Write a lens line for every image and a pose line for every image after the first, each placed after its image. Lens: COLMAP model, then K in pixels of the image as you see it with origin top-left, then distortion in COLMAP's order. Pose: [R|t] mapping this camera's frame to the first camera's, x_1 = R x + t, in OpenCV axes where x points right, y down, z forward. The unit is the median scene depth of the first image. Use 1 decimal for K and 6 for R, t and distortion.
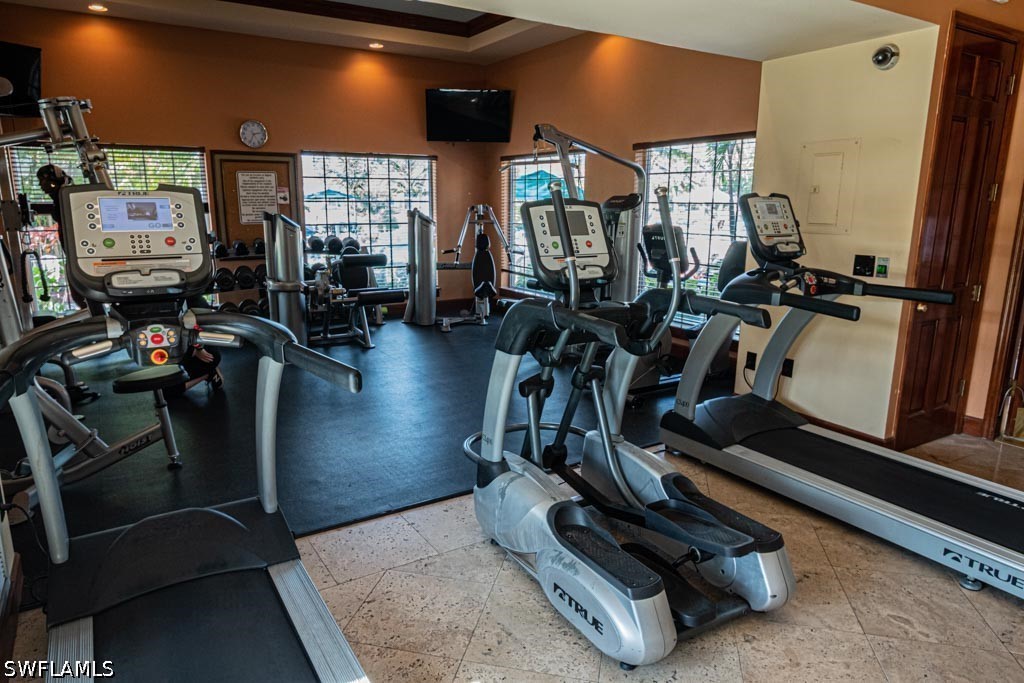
lens RADIAL K [[655.5, 0, 511.9], [0, 655.5, 340.4], [0, 0, 1]] dist [-0.003810, 0.000064]
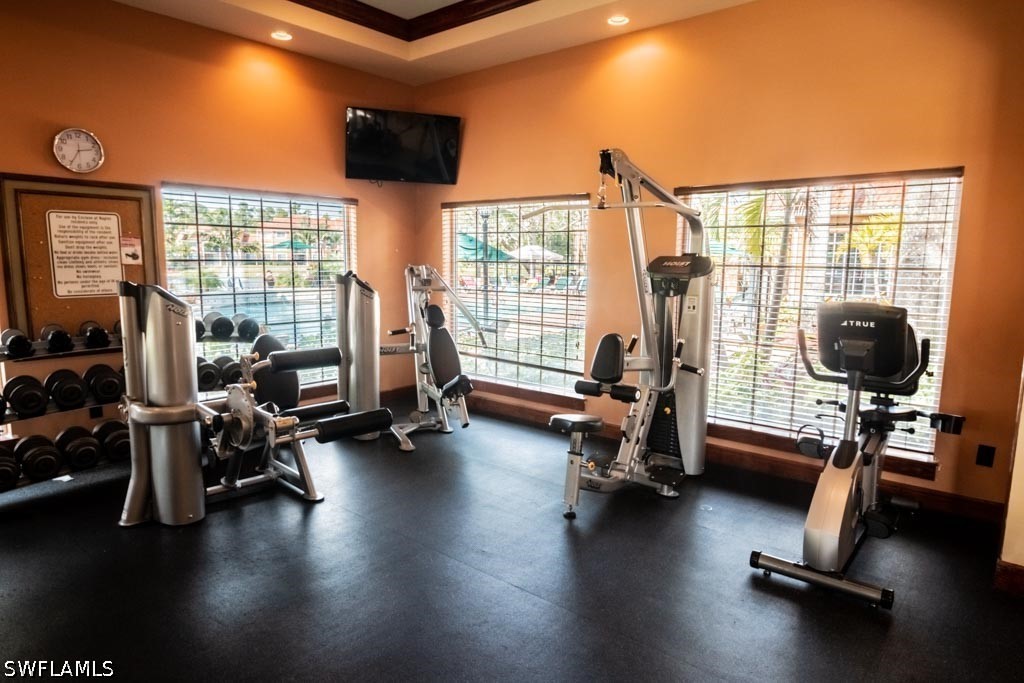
lens RADIAL K [[622.8, 0, 510.1], [0, 622.8, 344.5], [0, 0, 1]] dist [-0.008025, -0.001311]
pose [[0.955139, -0.035407, 0.294034, -0.186089], [0.055801, 0.996561, -0.061260, -0.077984], [-0.290853, 0.074919, 0.953830, 0.345391]]
